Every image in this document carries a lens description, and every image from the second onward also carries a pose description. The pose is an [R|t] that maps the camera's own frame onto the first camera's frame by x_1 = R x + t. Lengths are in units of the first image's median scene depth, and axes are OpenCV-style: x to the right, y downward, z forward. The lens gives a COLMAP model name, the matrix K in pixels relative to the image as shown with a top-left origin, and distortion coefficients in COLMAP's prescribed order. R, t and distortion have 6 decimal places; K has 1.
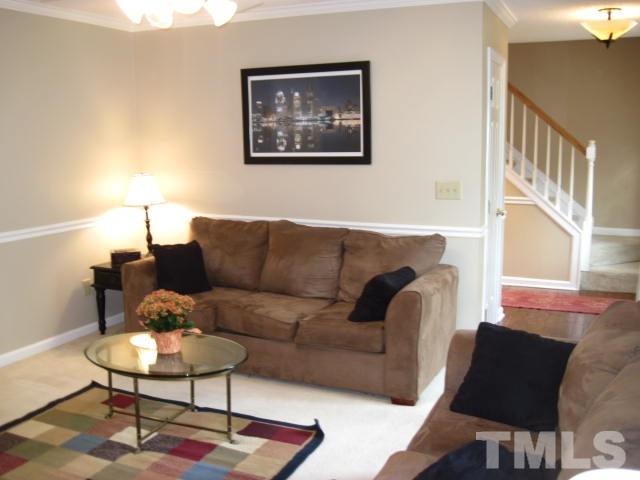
lens RADIAL K [[668.0, 0, 329.9], [0, 668.0, 241.5], [0, 0, 1]] dist [-0.091734, 0.019277]
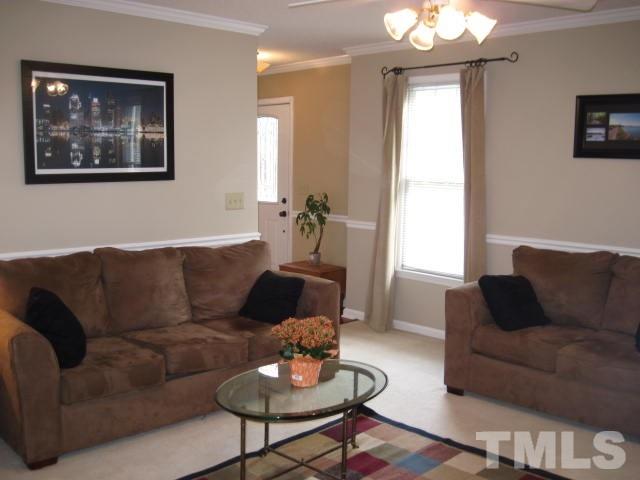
lens RADIAL K [[668.0, 0, 329.9], [0, 668.0, 241.5], [0, 0, 1]] dist [-0.091734, 0.019277]
pose [[0.362008, -0.107460, 0.925961, -0.739379], [0.124199, 0.990037, 0.066340, -0.060311], [-0.923864, 0.090988, 0.371747, 0.423070]]
